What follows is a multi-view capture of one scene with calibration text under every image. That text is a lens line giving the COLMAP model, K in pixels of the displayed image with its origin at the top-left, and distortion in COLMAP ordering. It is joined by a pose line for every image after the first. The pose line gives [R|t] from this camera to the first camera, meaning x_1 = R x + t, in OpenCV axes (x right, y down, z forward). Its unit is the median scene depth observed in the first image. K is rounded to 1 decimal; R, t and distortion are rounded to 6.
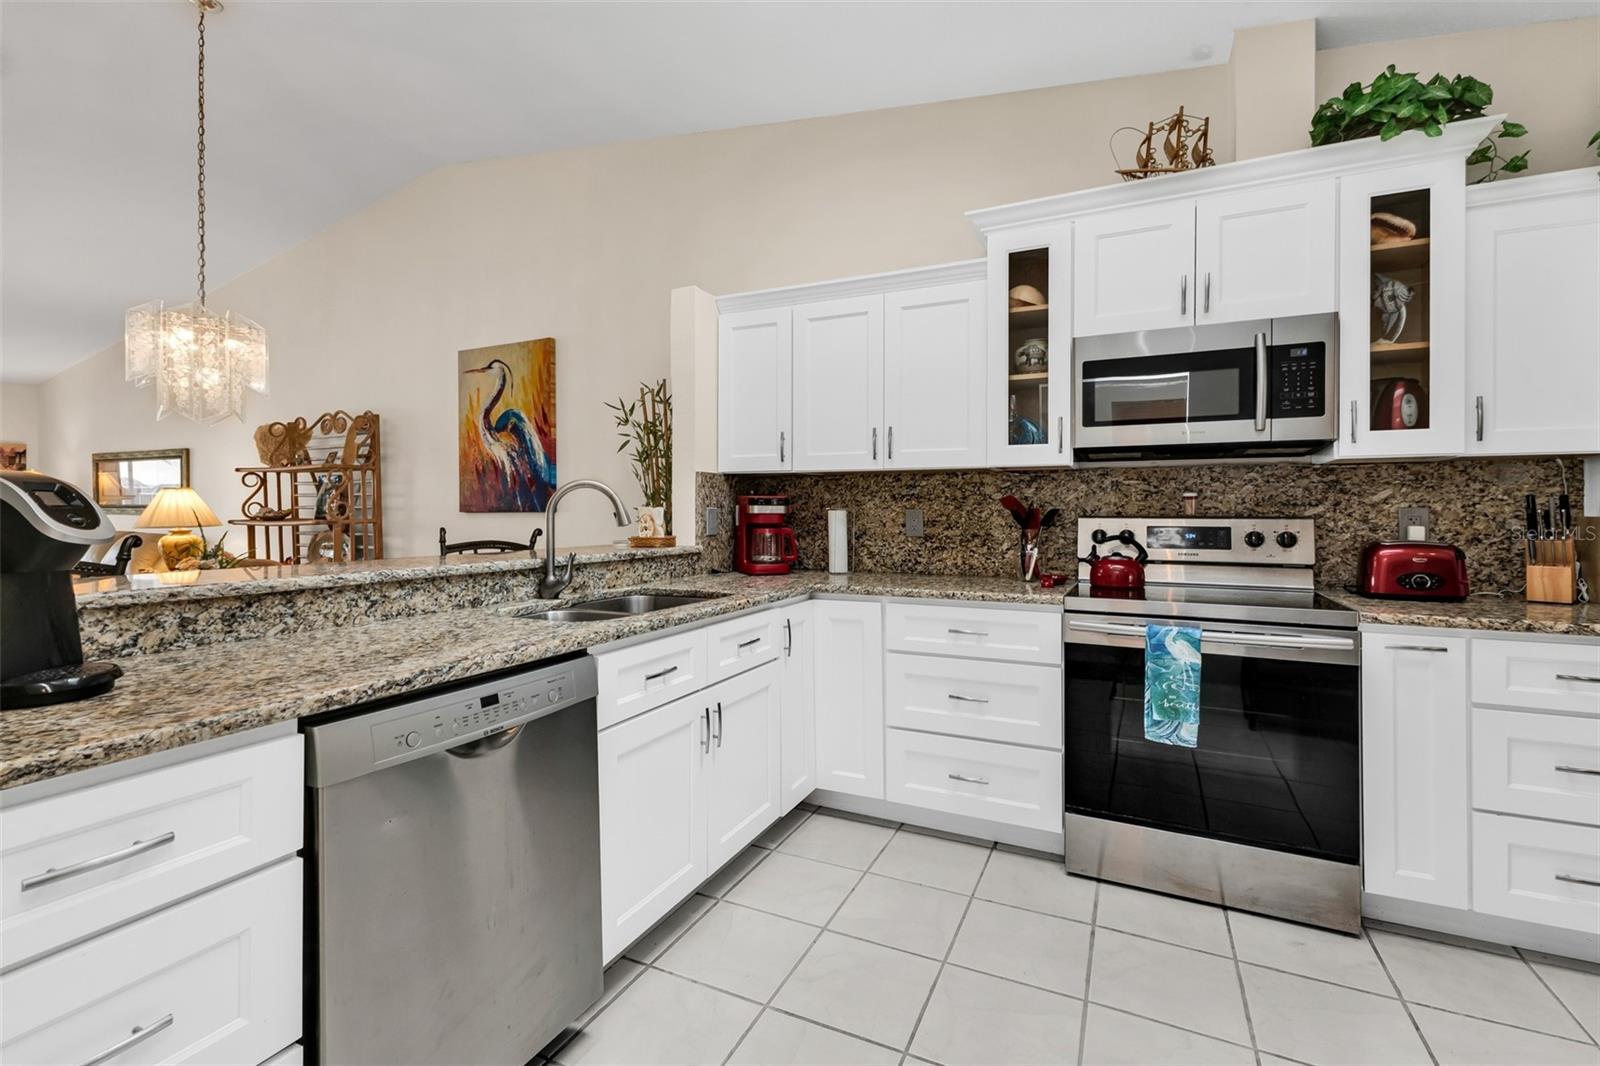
lens RADIAL K [[717.9, 0, 811.0], [0, 717.9, 510.6], [0, 0, 1]] dist [0.007288, 0.000079]
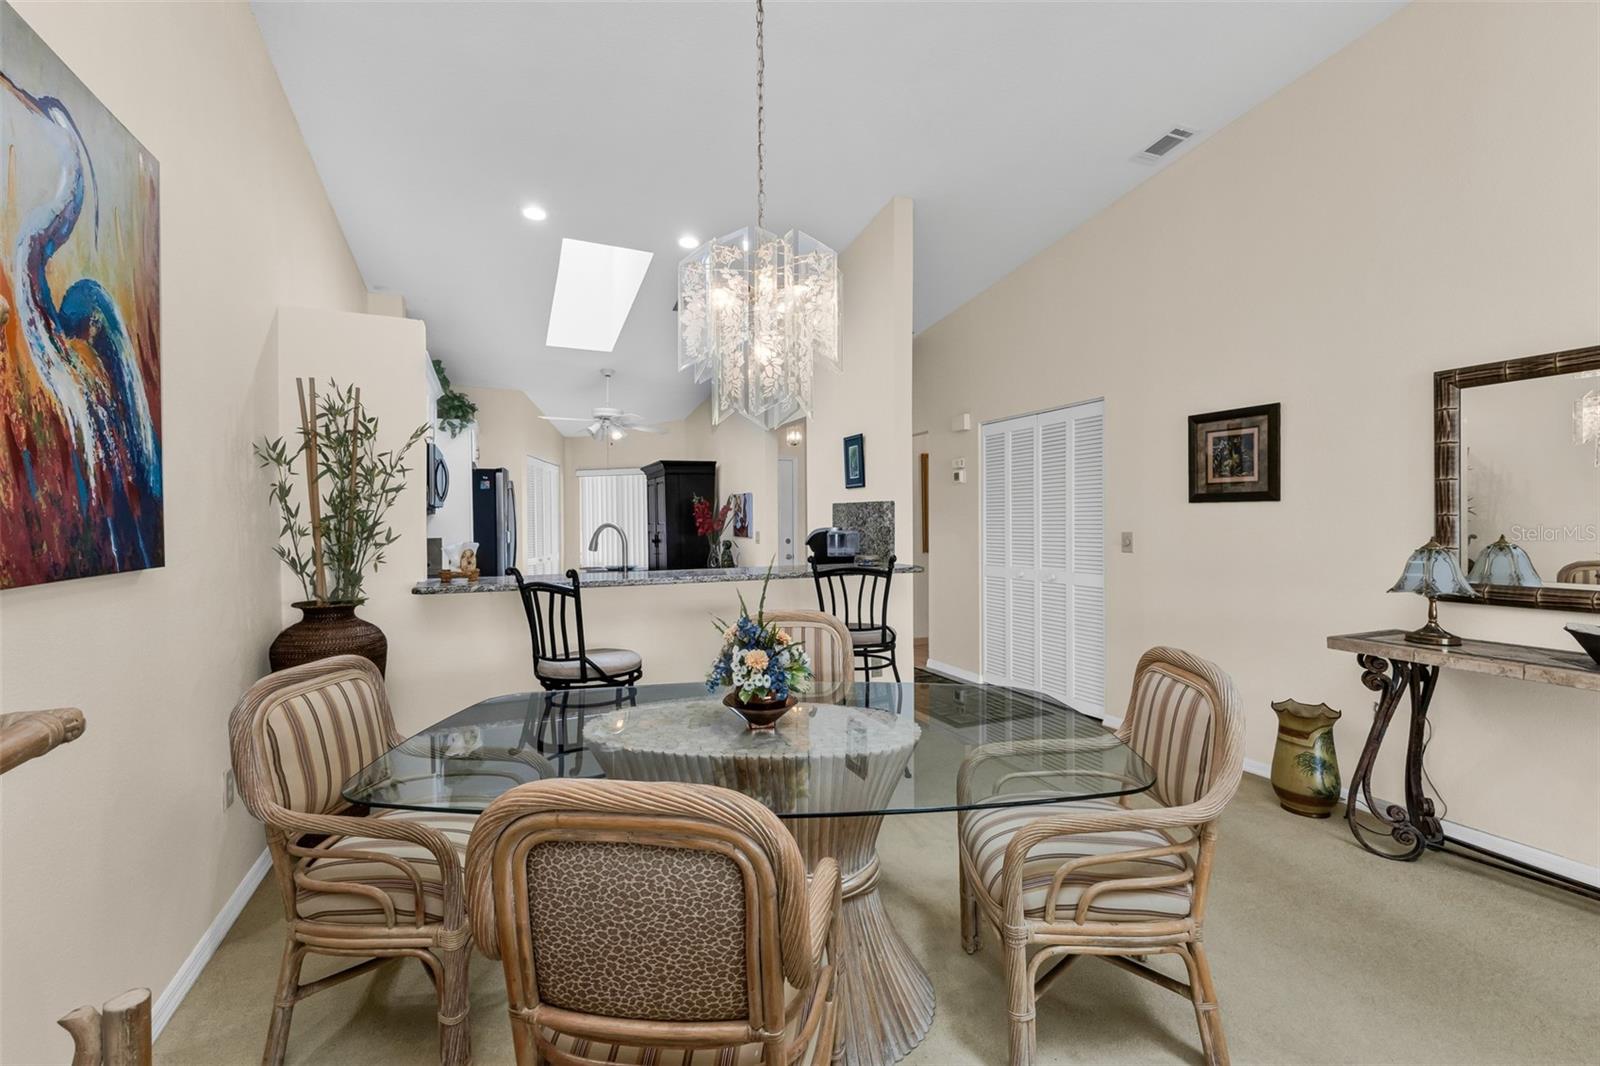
lens RADIAL K [[679.5, 0, 792.7], [0, 679.5, 527.3], [0, 0, 1]] dist [0.000518, 0.000018]
pose [[-0.743970, -0.000181, 0.668213, -1.415925], [0.006386, 0.999952, 0.007381, -0.035292], [-0.668182, 0.009759, -0.743933, 1.620059]]
